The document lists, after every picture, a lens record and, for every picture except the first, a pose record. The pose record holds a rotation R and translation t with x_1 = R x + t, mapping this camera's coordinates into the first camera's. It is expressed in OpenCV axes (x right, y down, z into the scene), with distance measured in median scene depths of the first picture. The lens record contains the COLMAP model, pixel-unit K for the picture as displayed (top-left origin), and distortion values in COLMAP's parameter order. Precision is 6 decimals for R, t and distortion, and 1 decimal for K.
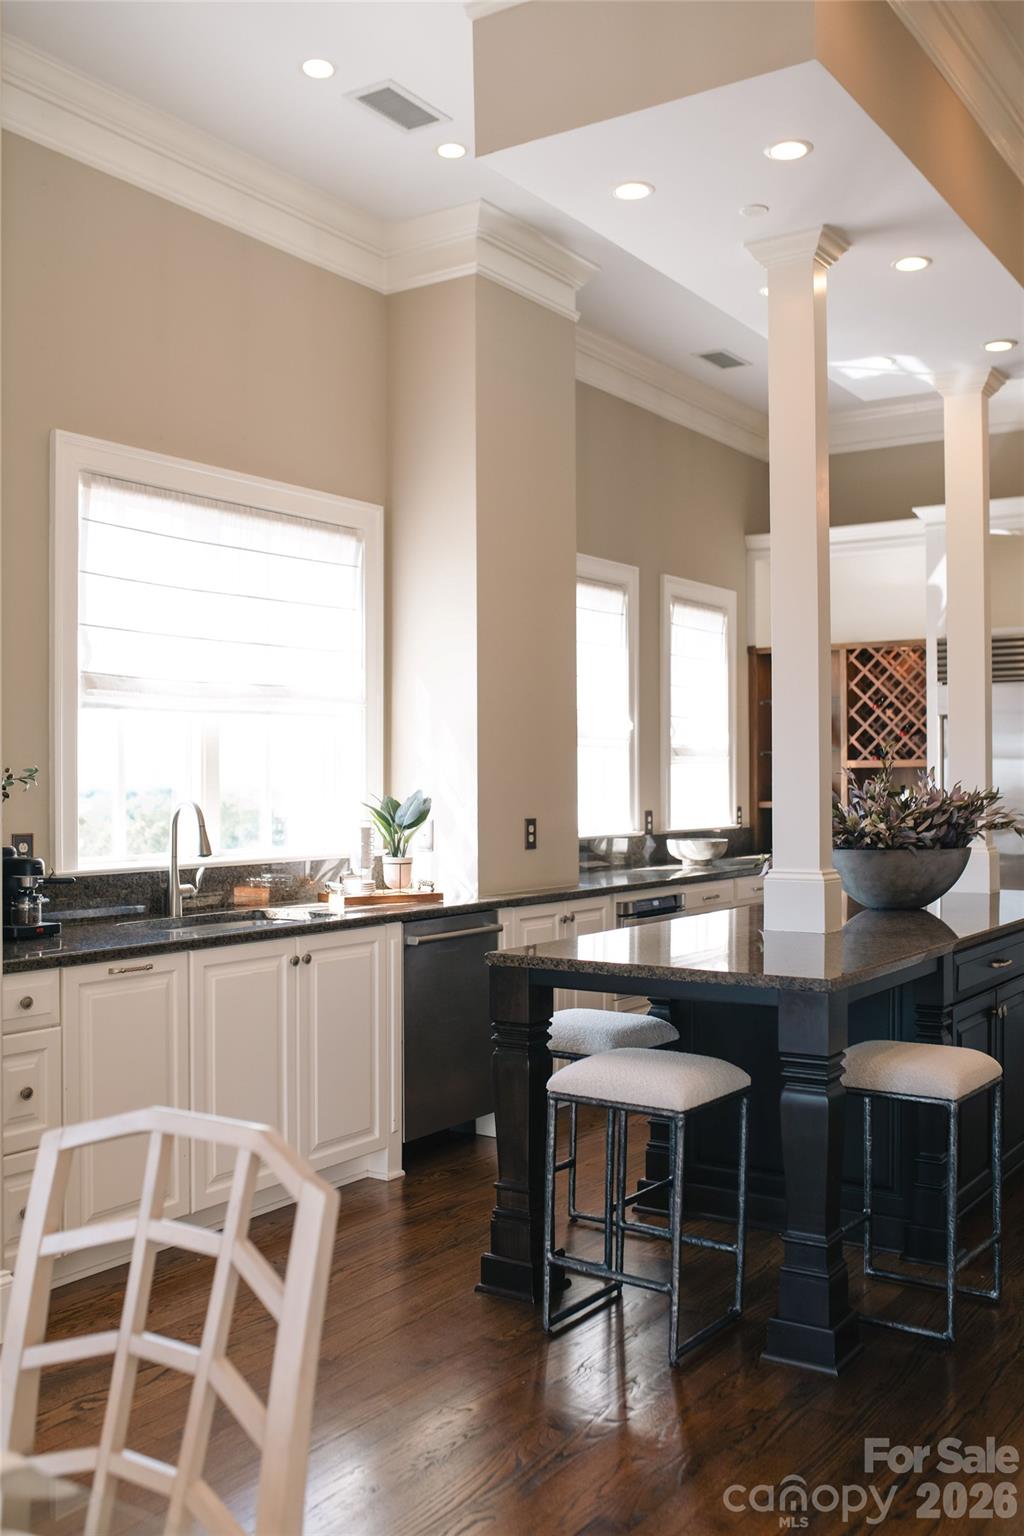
lens RADIAL K [[1464.9, 0, 512.0], [0, 1464.9, 768.0], [0, 0, 1]] dist [0.000520, -0.000137]
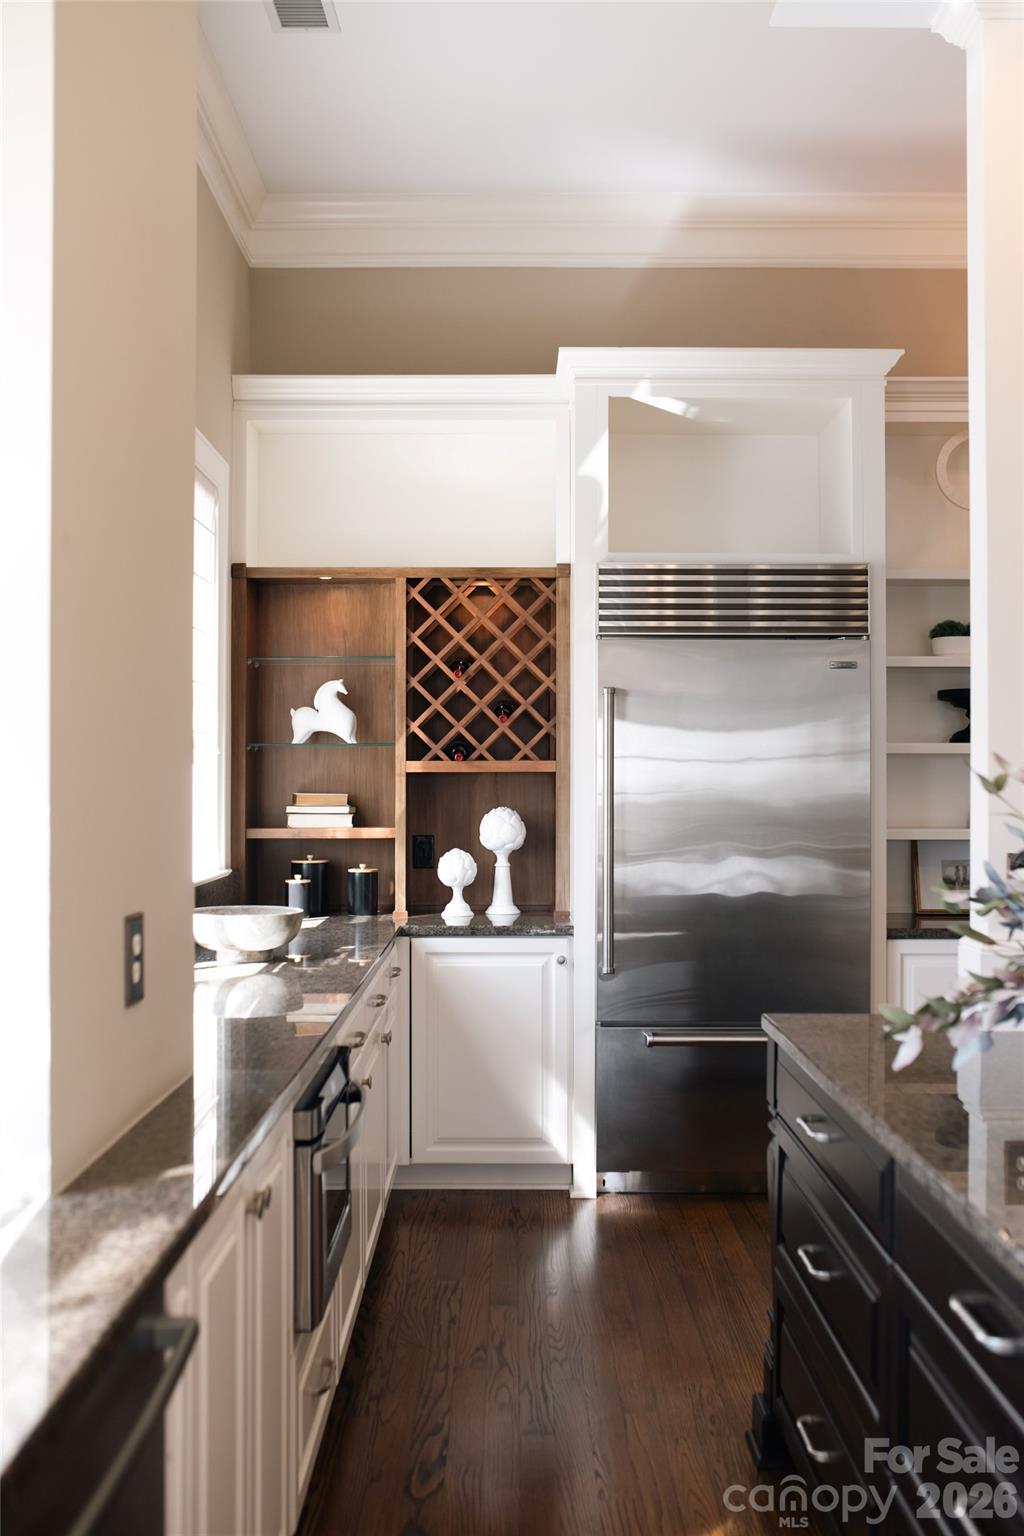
lens RADIAL K [[1509.8, 0, 512.0], [0, 1509.8, 768.0], [0, 0, 1]] dist [-0.007650, -0.002675]
pose [[0.834552, 0.011784, 0.550804, -0.080057], [-0.012701, 0.999917, -0.002149, -0.001322], [-0.550783, -0.005202, 0.834632, 0.454389]]
